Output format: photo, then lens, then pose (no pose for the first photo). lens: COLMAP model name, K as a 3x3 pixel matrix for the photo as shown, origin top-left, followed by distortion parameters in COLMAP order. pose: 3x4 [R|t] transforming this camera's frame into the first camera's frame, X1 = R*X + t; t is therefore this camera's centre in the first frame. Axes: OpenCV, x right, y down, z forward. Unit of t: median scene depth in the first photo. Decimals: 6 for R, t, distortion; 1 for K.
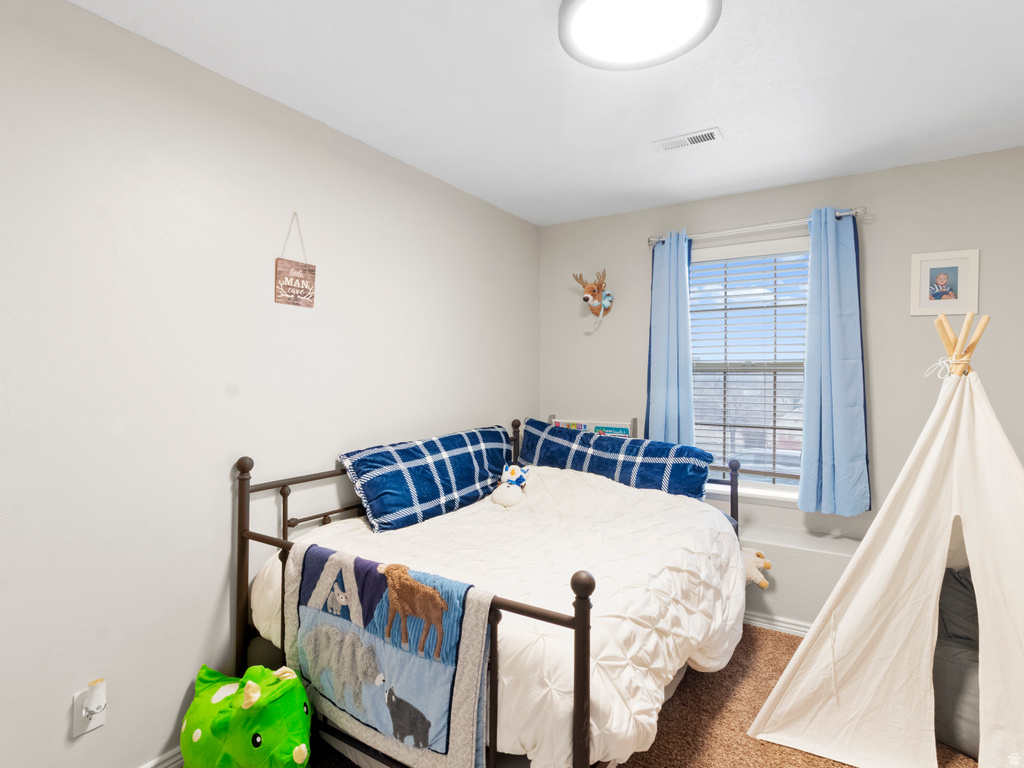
lens RADIAL K [[544.6, 0, 517.9], [0, 544.6, 383.0], [0, 0, 1]] dist [-0.002013, 0.000128]
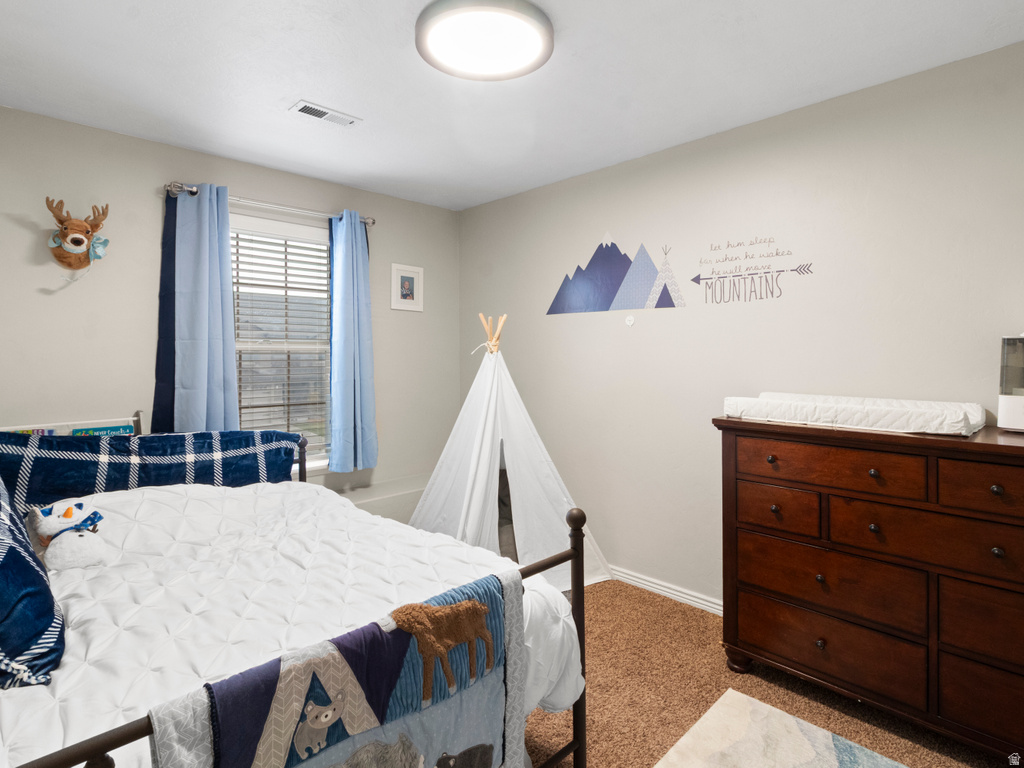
lens RADIAL K [[544.6, 0, 518.1], [0, 544.6, 376.0], [0, 0, 1]] dist [-0.002013, 0.000128]
pose [[0.226694, -0.039310, 0.973173, -0.530353], [0.020896, 0.999151, 0.035491, -0.000301], [-0.973742, 0.012290, 0.227323, 0.405895]]
